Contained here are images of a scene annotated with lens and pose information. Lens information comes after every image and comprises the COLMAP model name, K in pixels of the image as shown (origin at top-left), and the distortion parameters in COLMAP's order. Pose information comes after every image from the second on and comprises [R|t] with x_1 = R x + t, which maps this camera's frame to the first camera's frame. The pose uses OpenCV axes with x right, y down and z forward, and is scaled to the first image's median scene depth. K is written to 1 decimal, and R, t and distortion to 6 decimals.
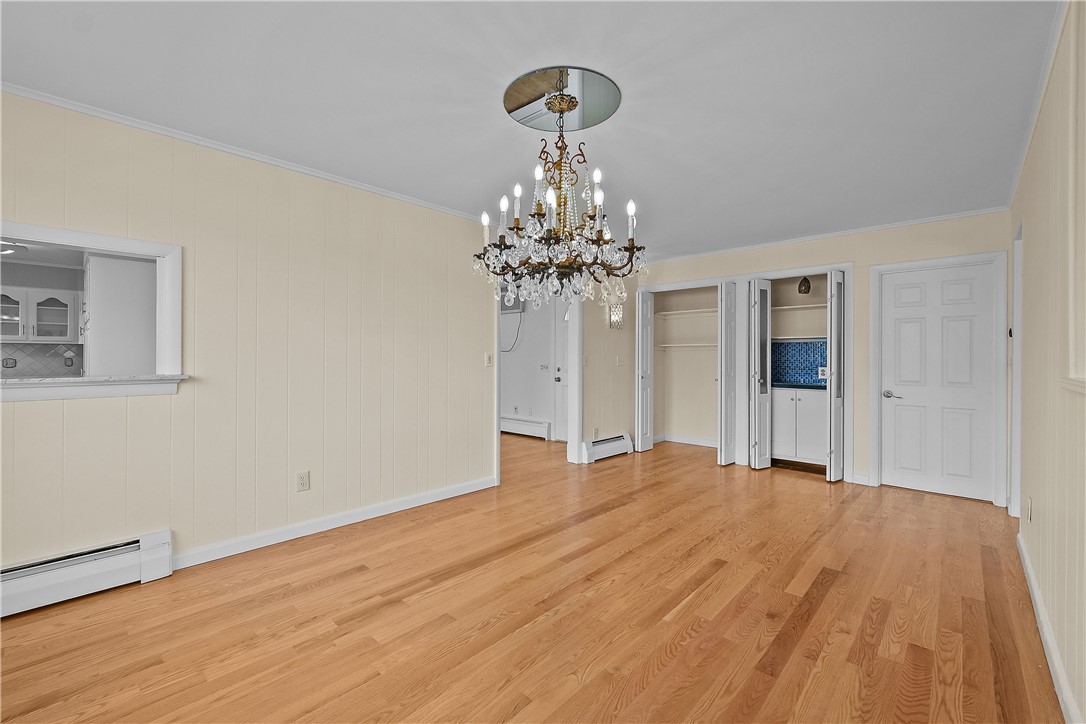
lens RADIAL K [[454.3, 0, 552.5], [0, 454.3, 357.0], [0, 0, 1]] dist [0.000125, 0.000845]
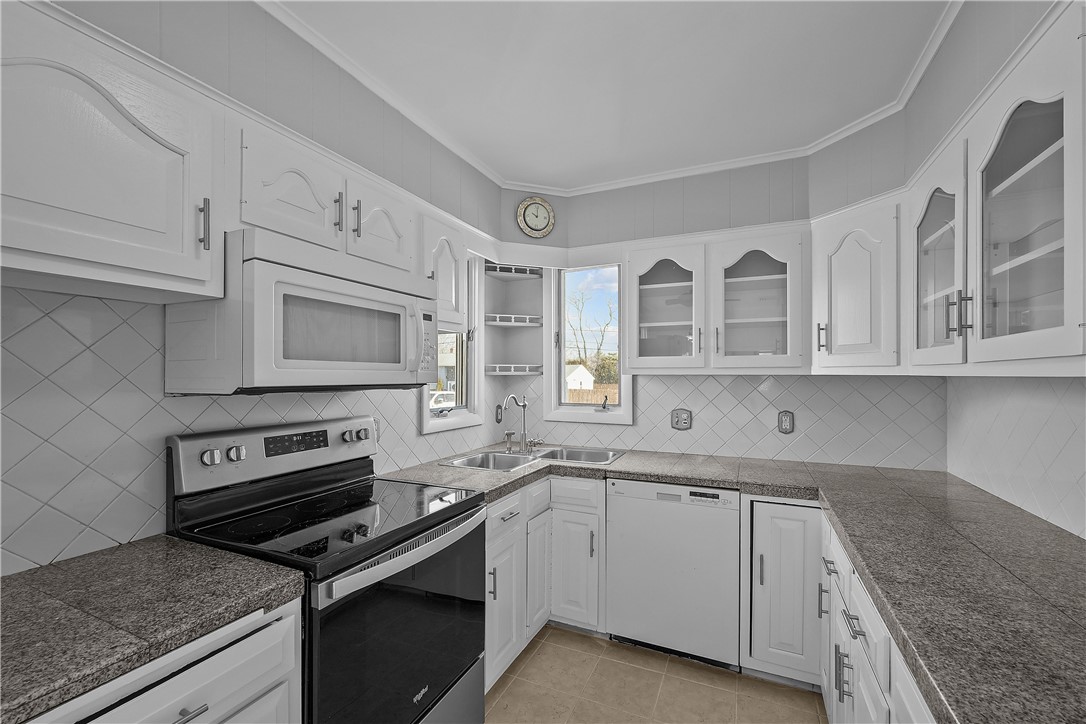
lens RADIAL K [[454.3, 0, 540.8], [0, 454.3, 373.3], [0, 0, 1]] dist [0.000125, 0.000845]
pose [[0.319384, -0.005273, -0.947611, -0.811076], [0.003146, 0.999985, -0.004504, -0.029758], [0.947620, -0.001542, 0.319396, 0.723127]]
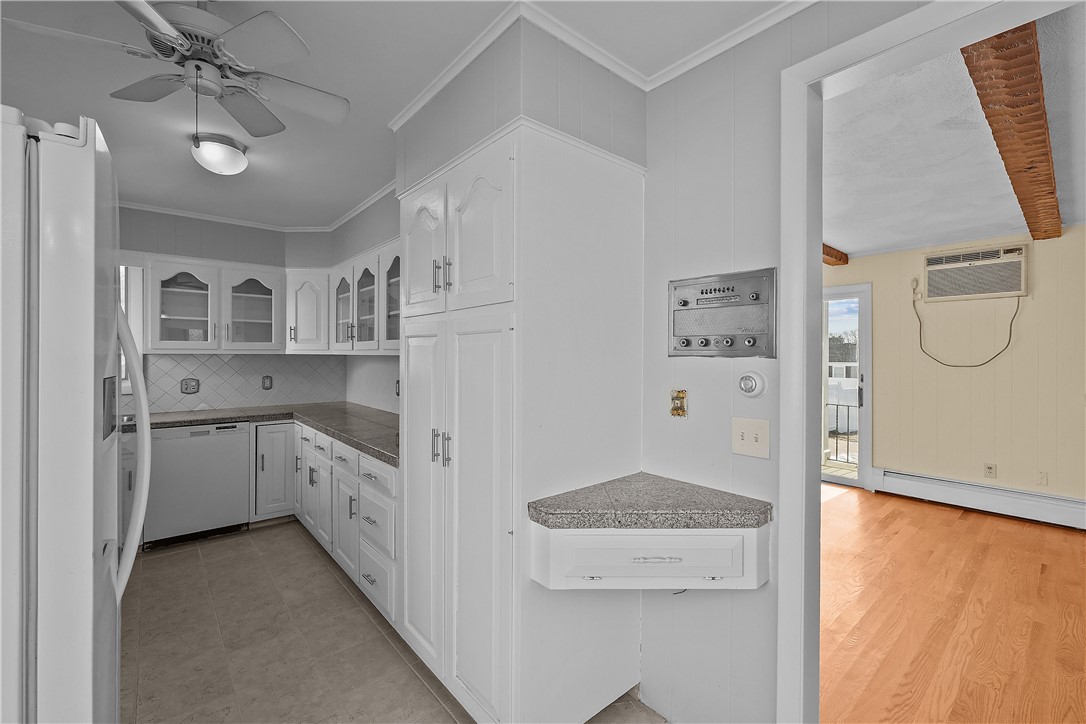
lens RADIAL K [[454.3, 0, 545.0], [0, 454.3, 357.3], [0, 0, 1]] dist [0.000125, 0.000845]
pose [[0.994849, 0.002454, -0.101337, -0.652700], [-0.001574, 0.999960, 0.008760, -0.031247], [0.101354, -0.008555, 0.994814, 0.438830]]
